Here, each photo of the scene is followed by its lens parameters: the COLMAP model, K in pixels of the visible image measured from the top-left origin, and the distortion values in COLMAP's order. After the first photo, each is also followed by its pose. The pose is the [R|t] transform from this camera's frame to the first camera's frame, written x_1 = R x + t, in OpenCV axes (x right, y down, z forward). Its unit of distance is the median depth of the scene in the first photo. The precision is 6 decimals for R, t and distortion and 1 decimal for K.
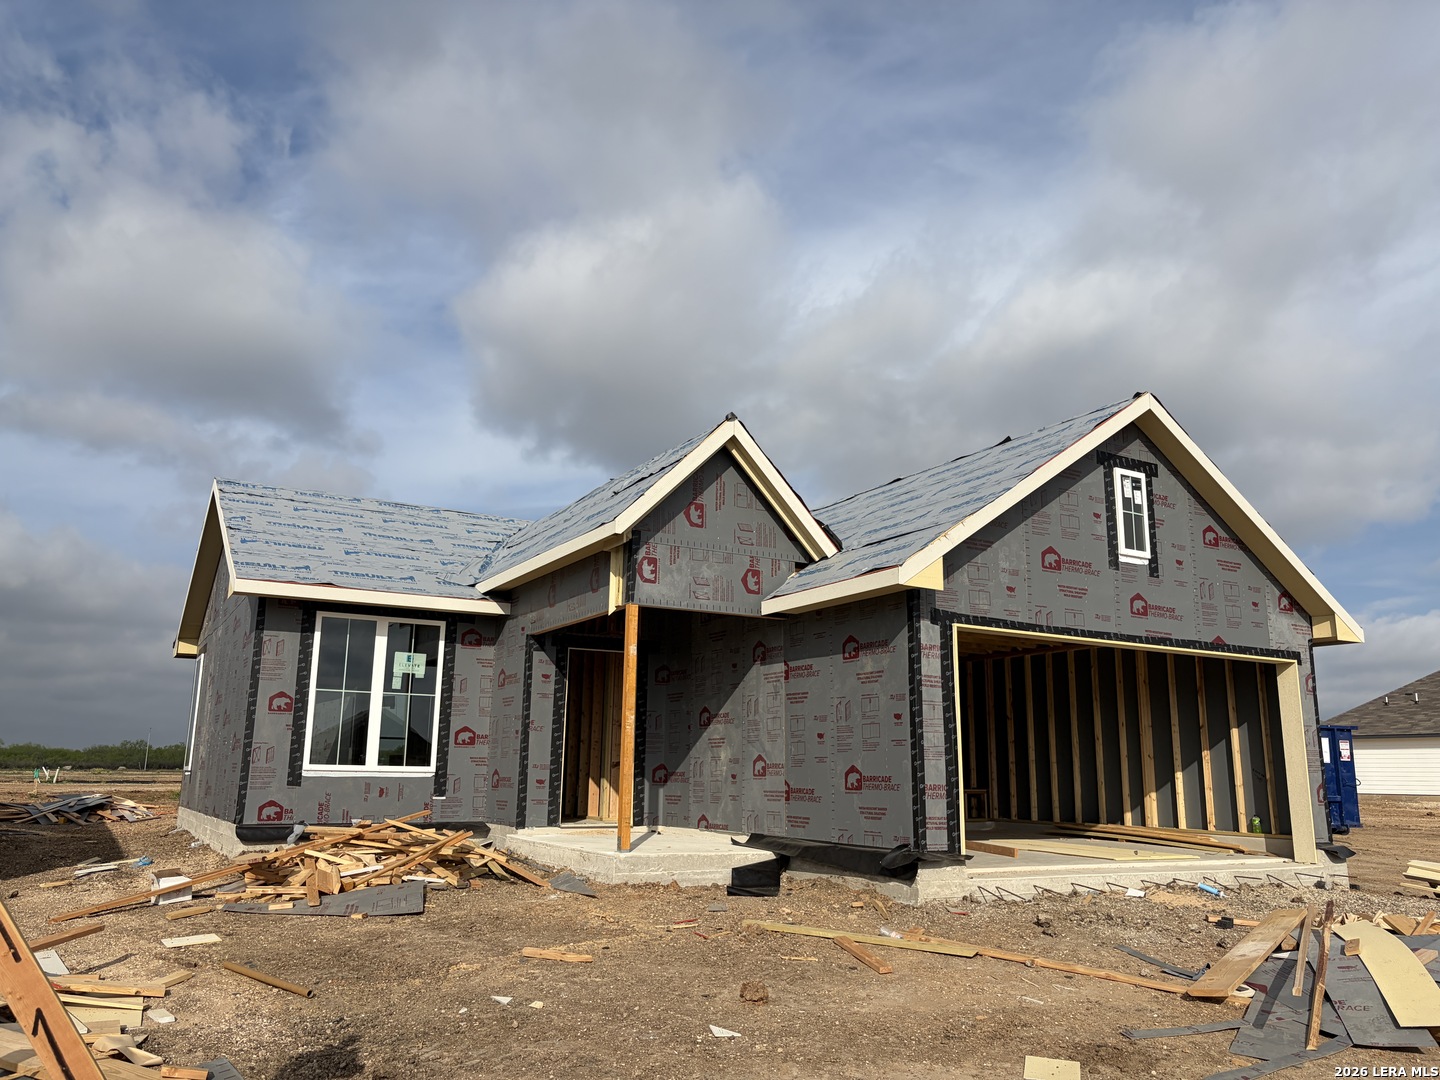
lens RADIAL K [[1064.0, 0, 755.0], [0, 1064.0, 535.5], [0, 0, 1]] dist [0.047731, -0.058419]
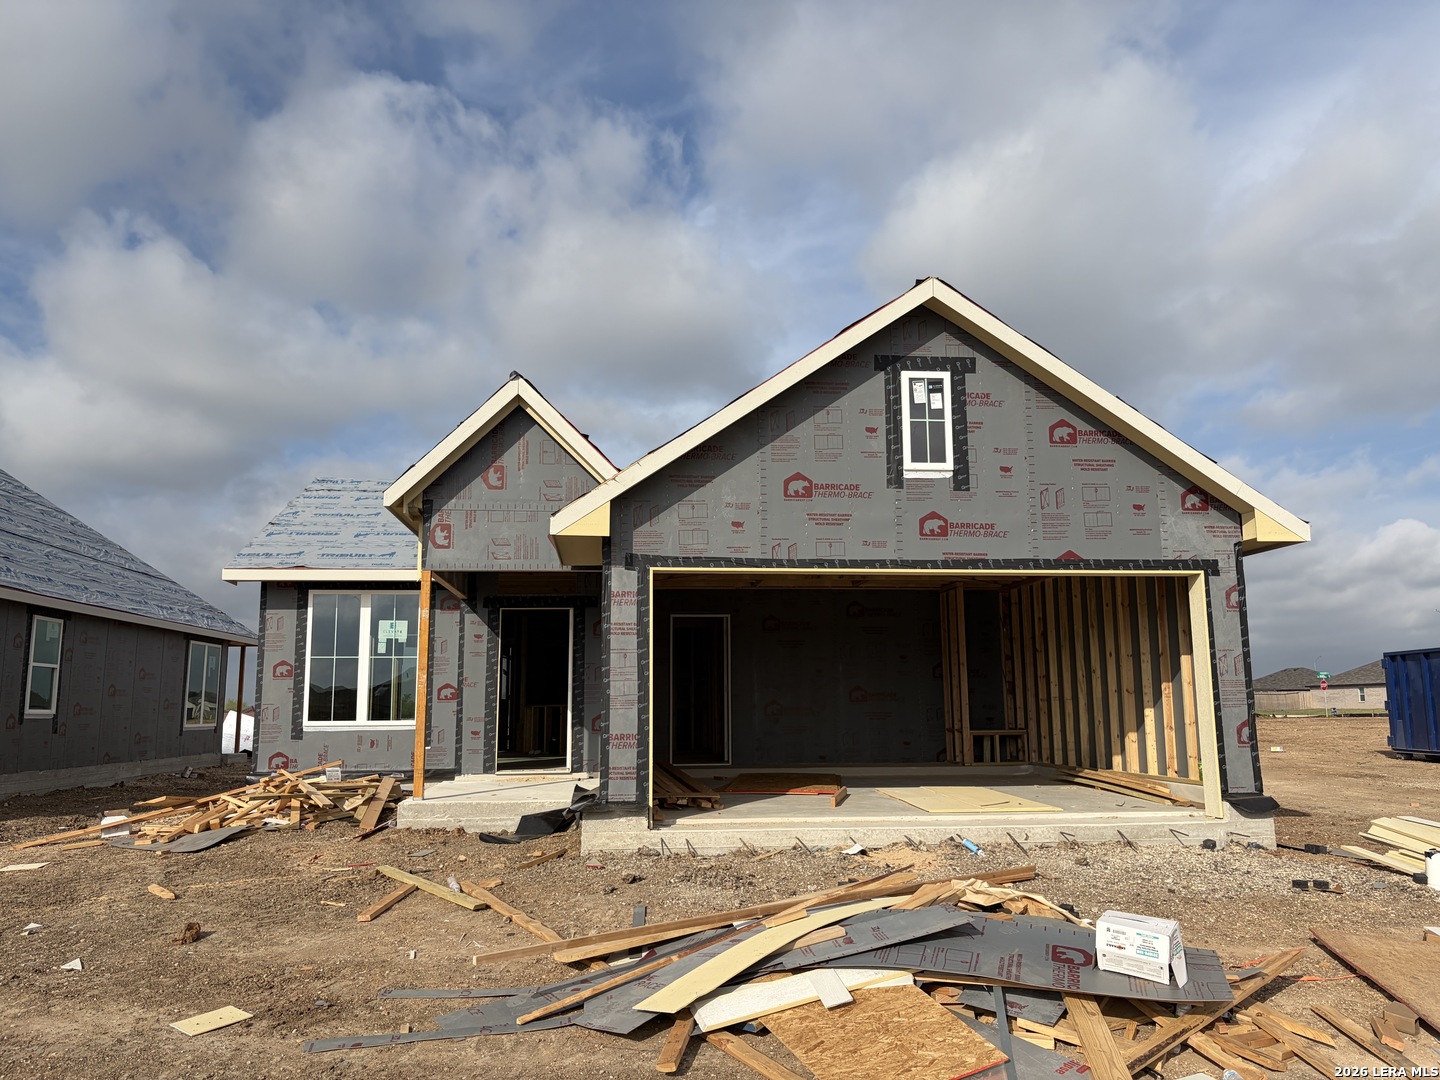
lens RADIAL K [[1064.0, 0, 755.0], [0, 1064.0, 535.5], [0, 0, 1]] dist [0.047731, -0.058419]
pose [[0.916152, -0.086883, -0.391301, 0.536195], [0.108994, 0.993440, 0.034608, 0.026006], [0.385727, -0.074355, 0.919612, 0.133517]]
